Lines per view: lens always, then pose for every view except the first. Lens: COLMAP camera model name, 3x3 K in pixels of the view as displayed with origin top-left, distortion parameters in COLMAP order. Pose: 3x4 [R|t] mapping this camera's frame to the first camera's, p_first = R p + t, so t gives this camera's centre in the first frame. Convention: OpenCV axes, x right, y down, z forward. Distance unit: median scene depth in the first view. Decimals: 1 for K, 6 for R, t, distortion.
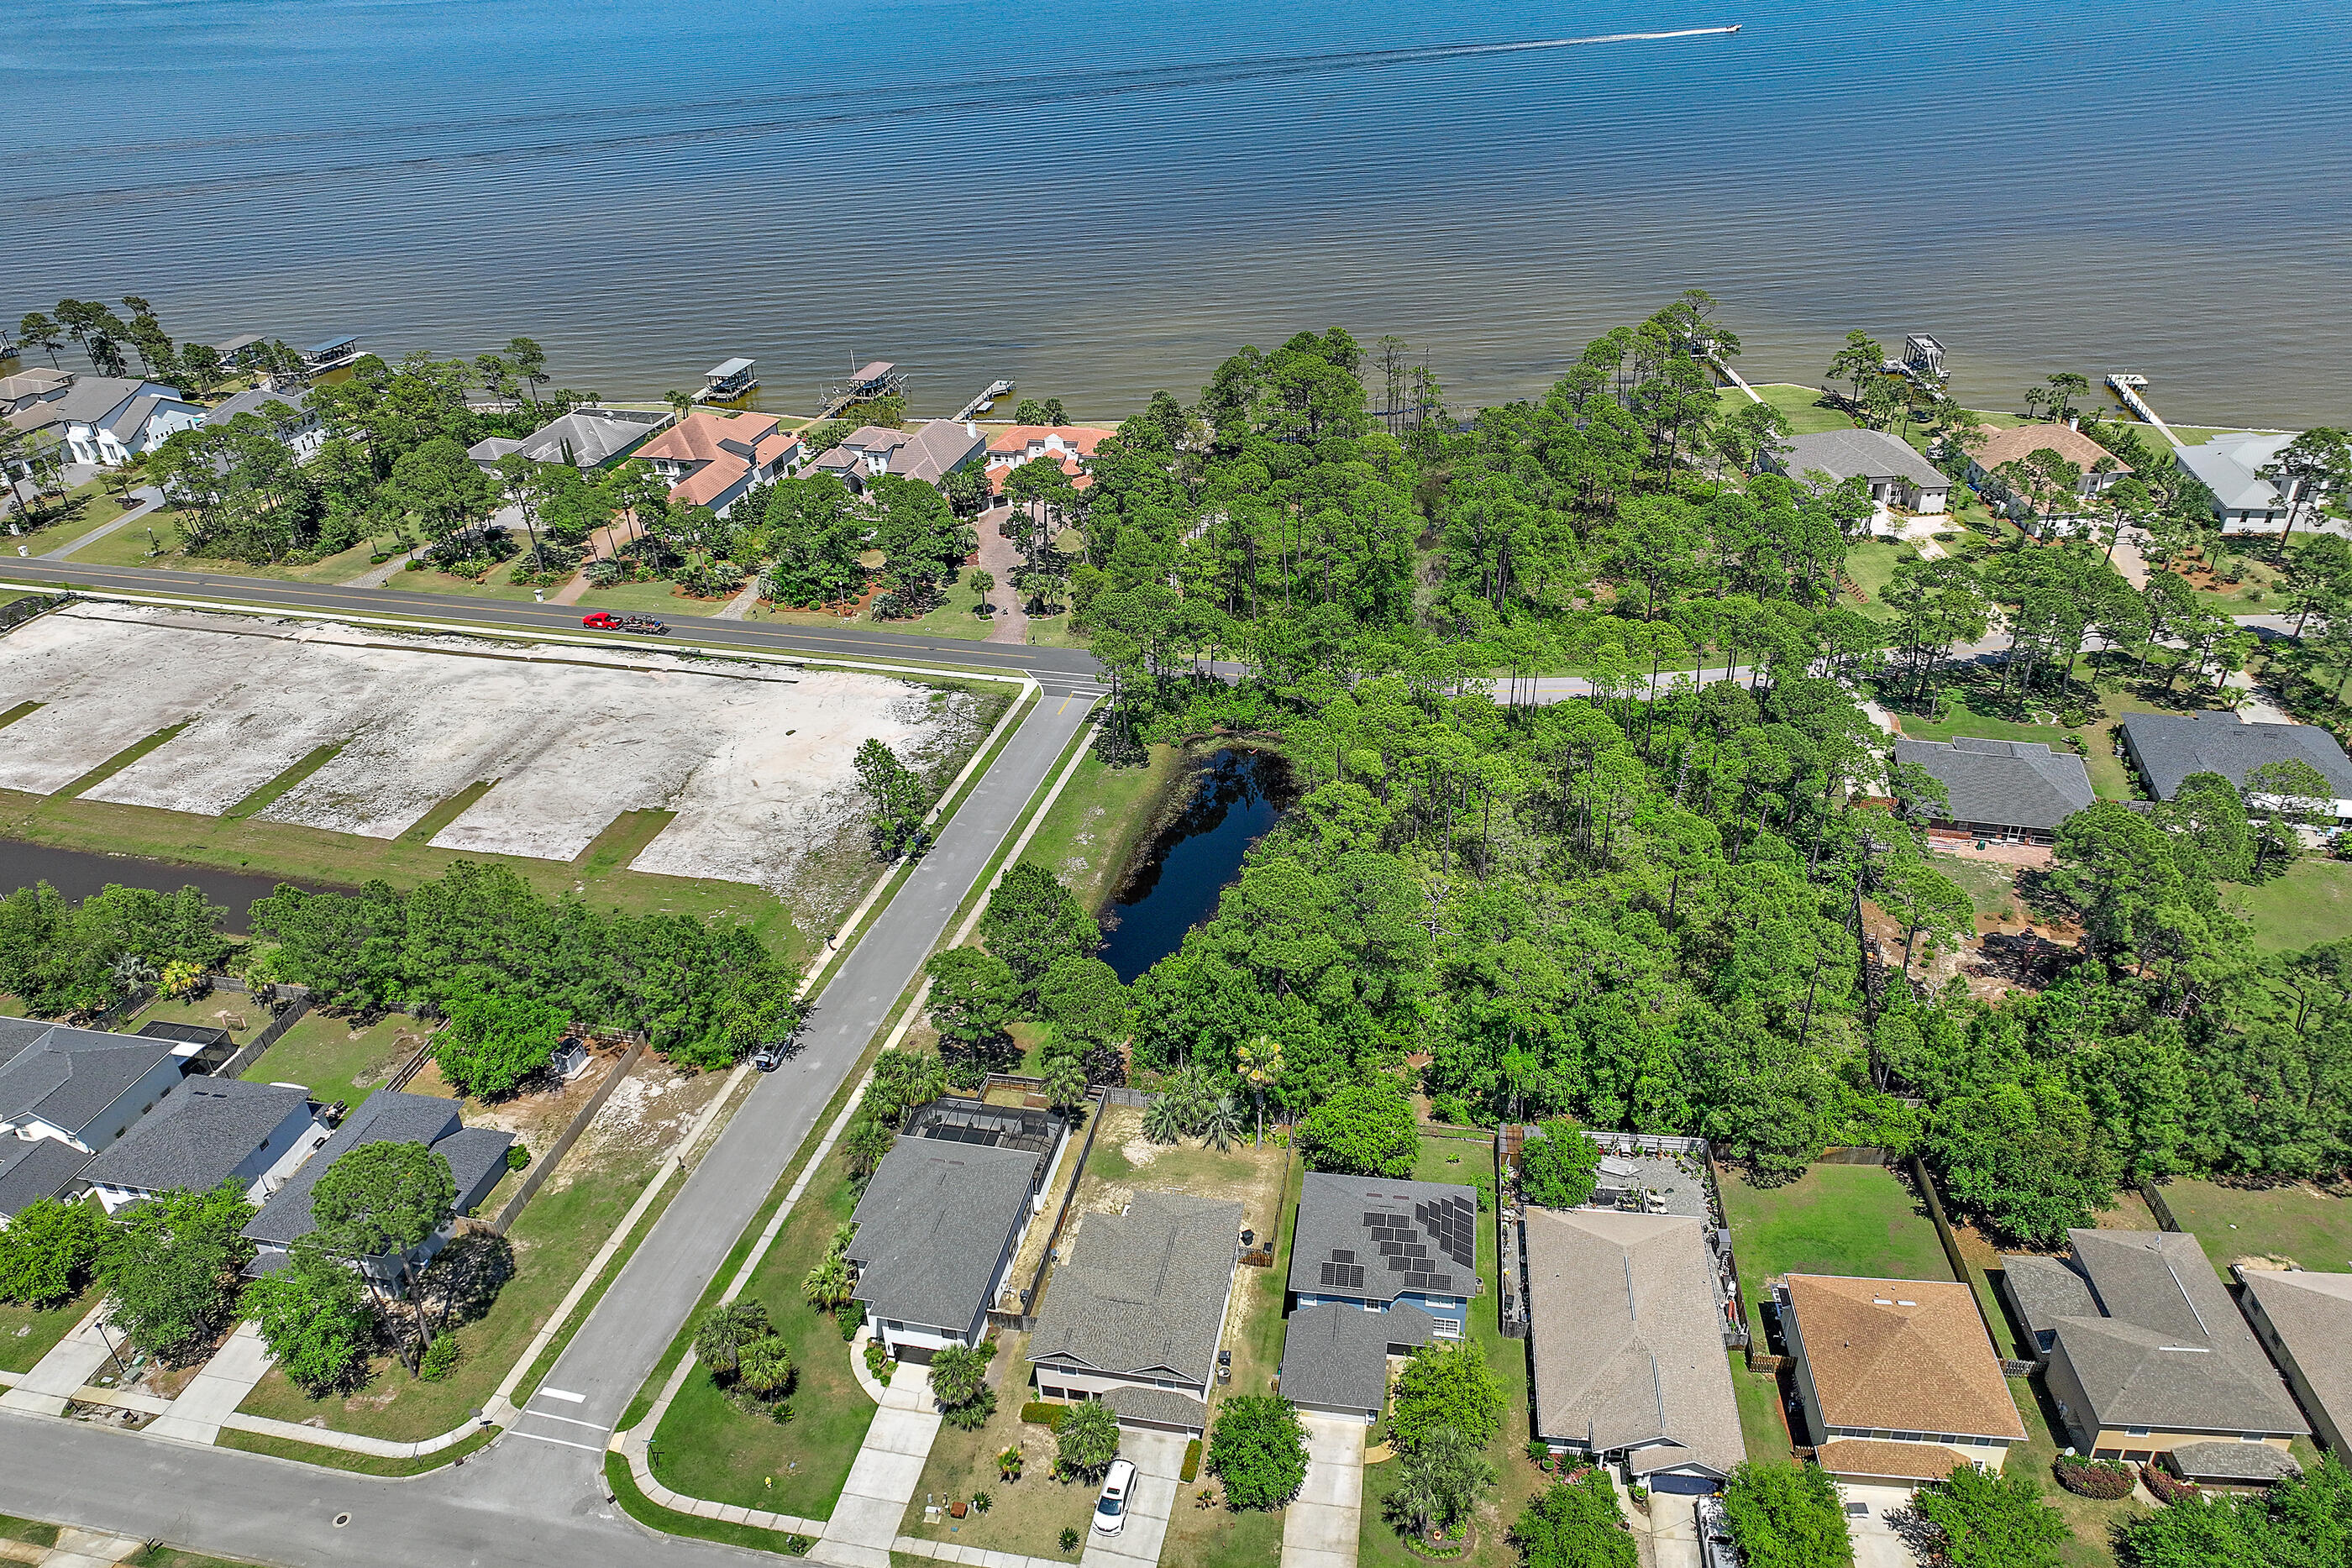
lens RADIAL K [[1655.7, 0, 1169.6], [0, 1655.7, 800.7], [0, 0, 1]] dist [0.005232, 0.006765]
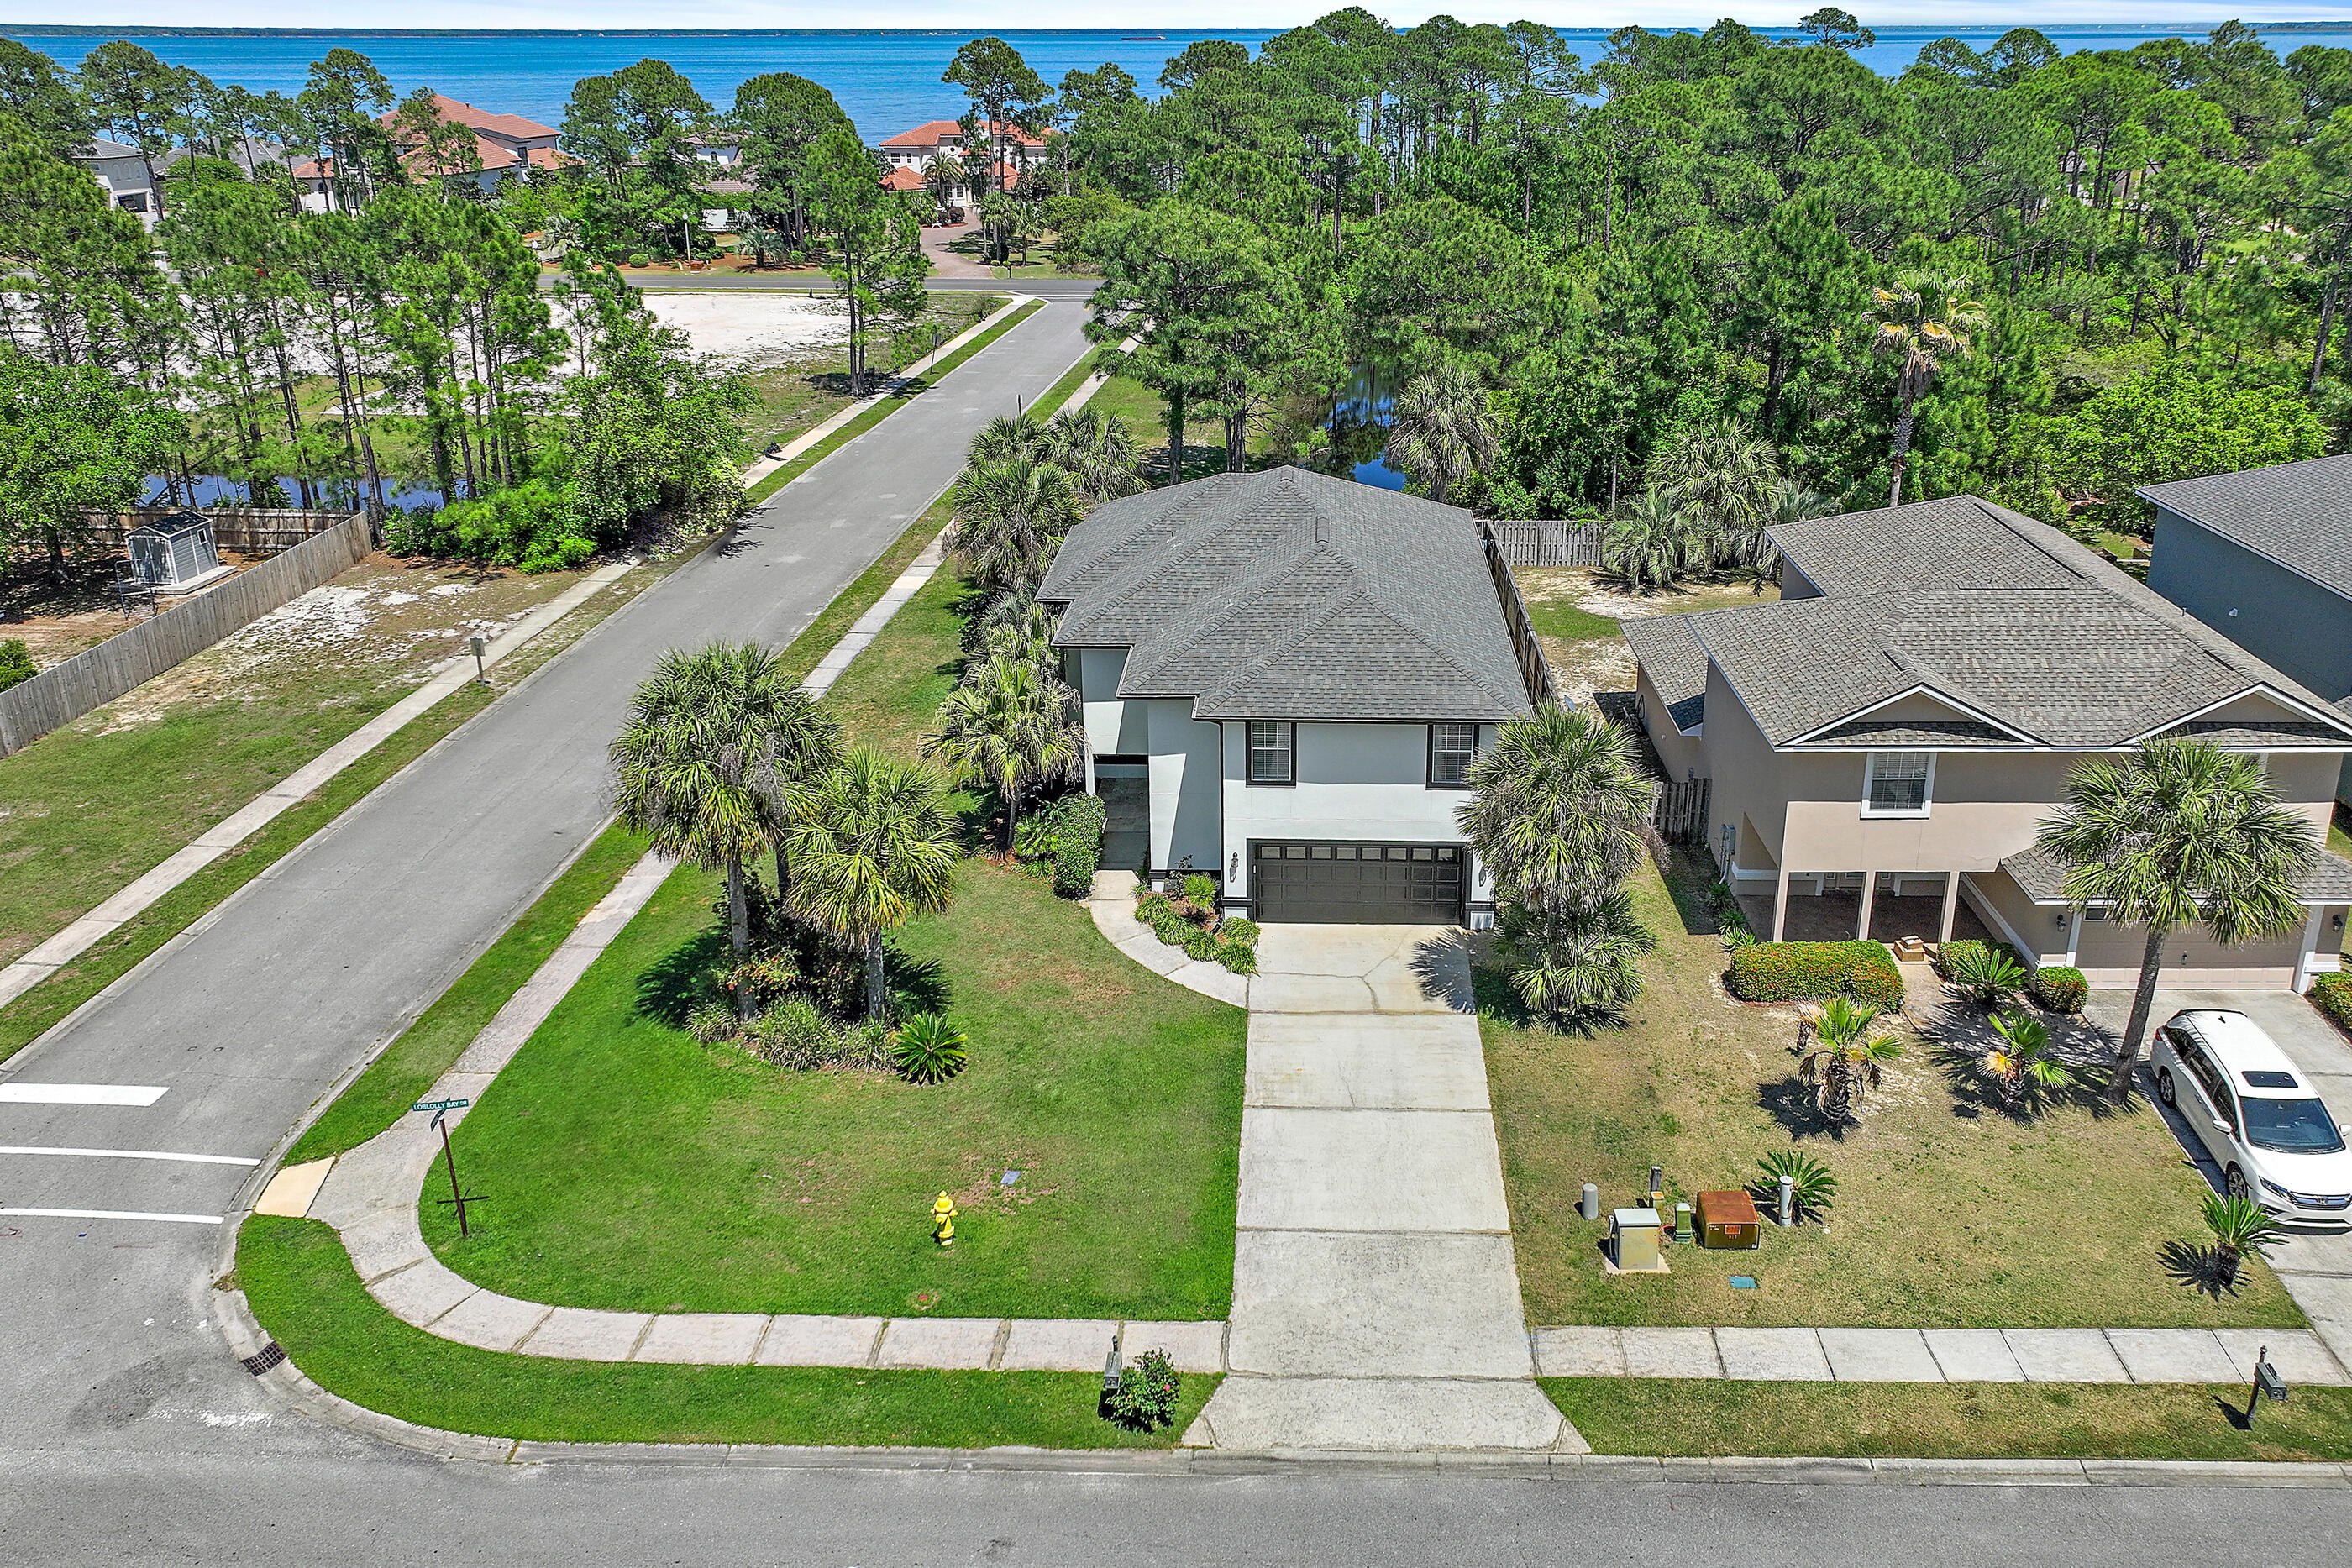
lens RADIAL K [[1795.3, 0, 1267.1], [0, 1795.3, 627.4], [0, 0, 1]] dist [0.002726, 0.002996]
pose [[0.981326, -0.025692, 0.190627, -0.182351], [0.066658, 0.975052, -0.211733, 0.288043], [-0.180431, 0.220486, 0.958556, 0.531226]]
